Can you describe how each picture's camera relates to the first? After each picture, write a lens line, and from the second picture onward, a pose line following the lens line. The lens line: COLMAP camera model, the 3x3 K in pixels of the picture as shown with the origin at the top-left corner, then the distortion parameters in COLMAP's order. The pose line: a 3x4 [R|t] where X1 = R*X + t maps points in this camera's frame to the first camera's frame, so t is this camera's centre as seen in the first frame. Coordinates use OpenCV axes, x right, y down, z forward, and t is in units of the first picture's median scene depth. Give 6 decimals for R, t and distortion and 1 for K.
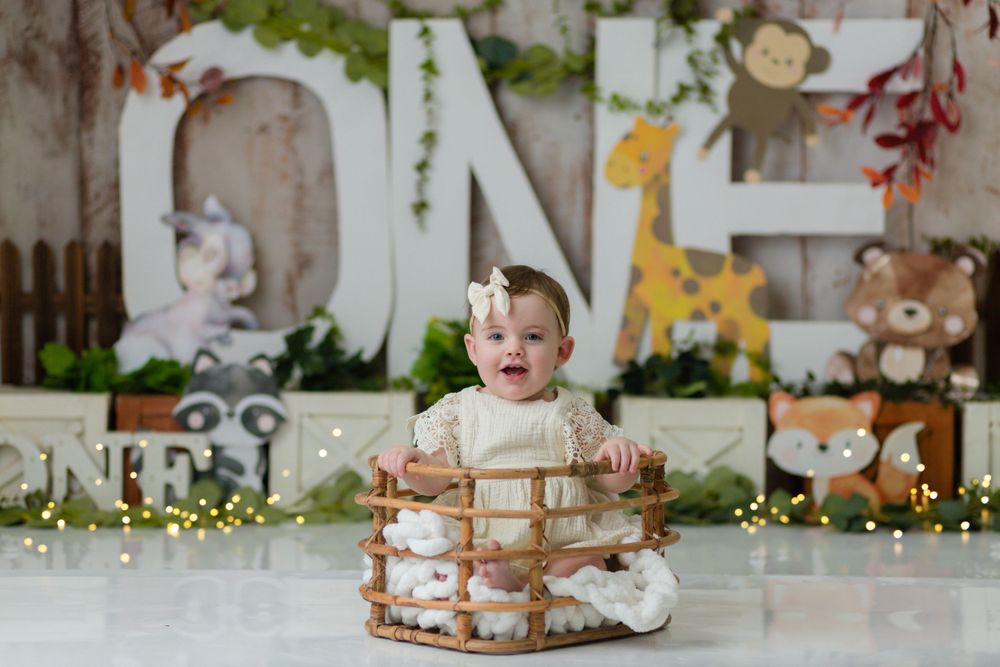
lens RADIAL K [[2498.7, 0, 510.4], [0, 2498.7, 334.6], [0, 0, 1]] dist [0.267614, 0.511082]
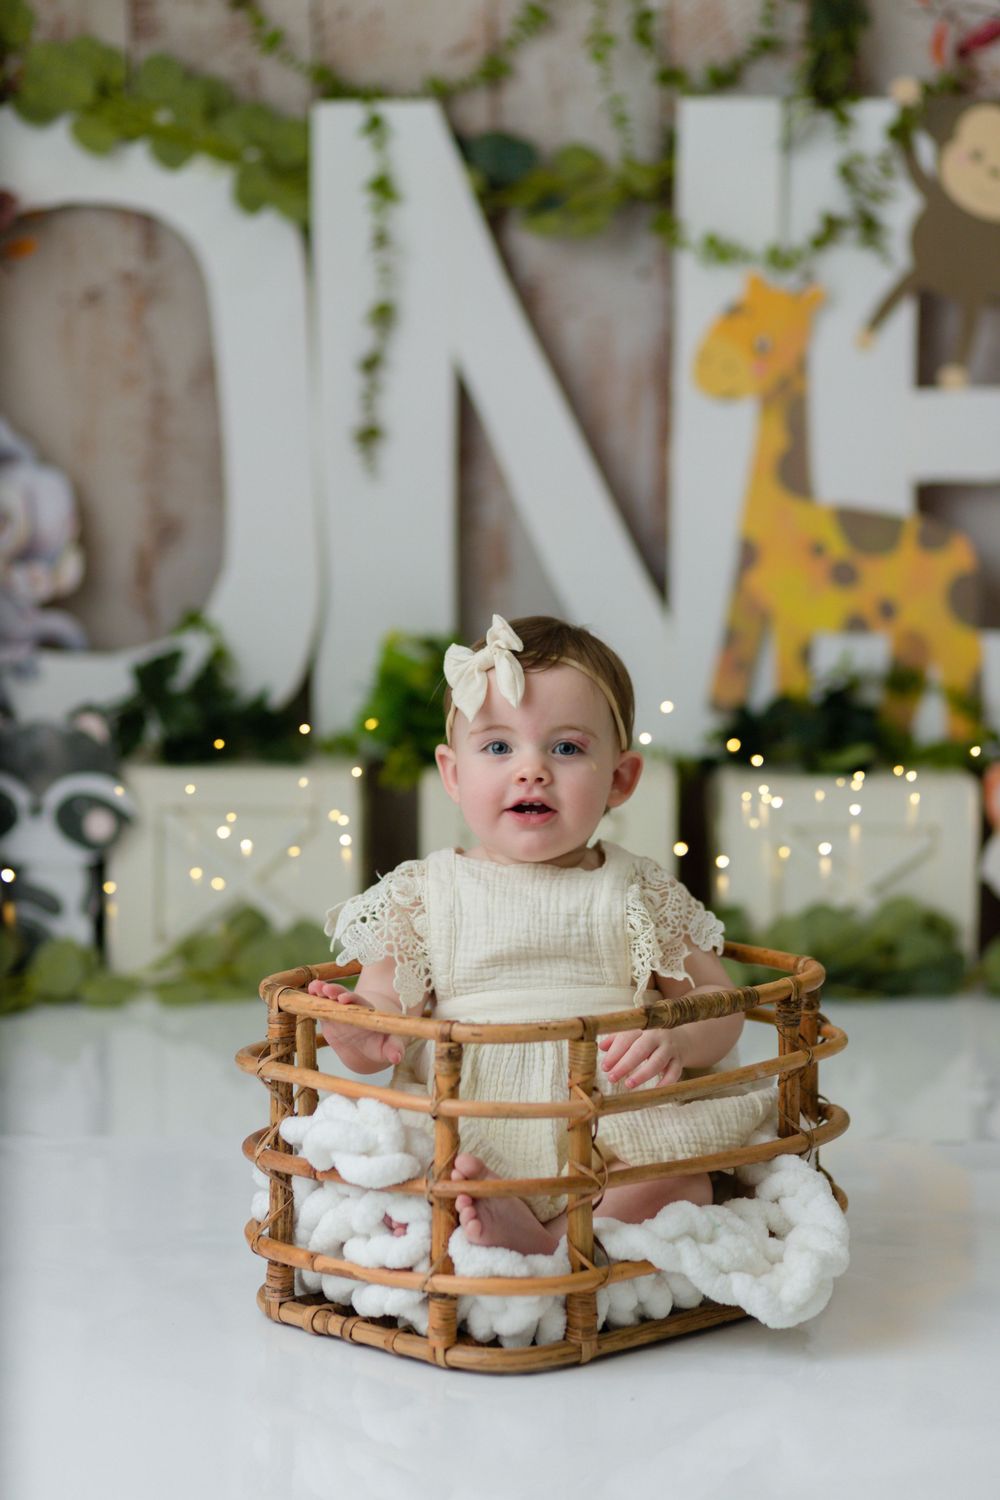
lens RADIAL K [[3836.5, 0, 500.0], [0, 3836.5, 750.0], [0, 0, 1]] dist [0.236633, 0.438661]
pose [[0.999962, -0.004815, -0.007316, -0.000016], [0.005223, 0.998369, 0.056847, -0.029512], [0.007031, -0.056884, 0.998356, 0.124089]]
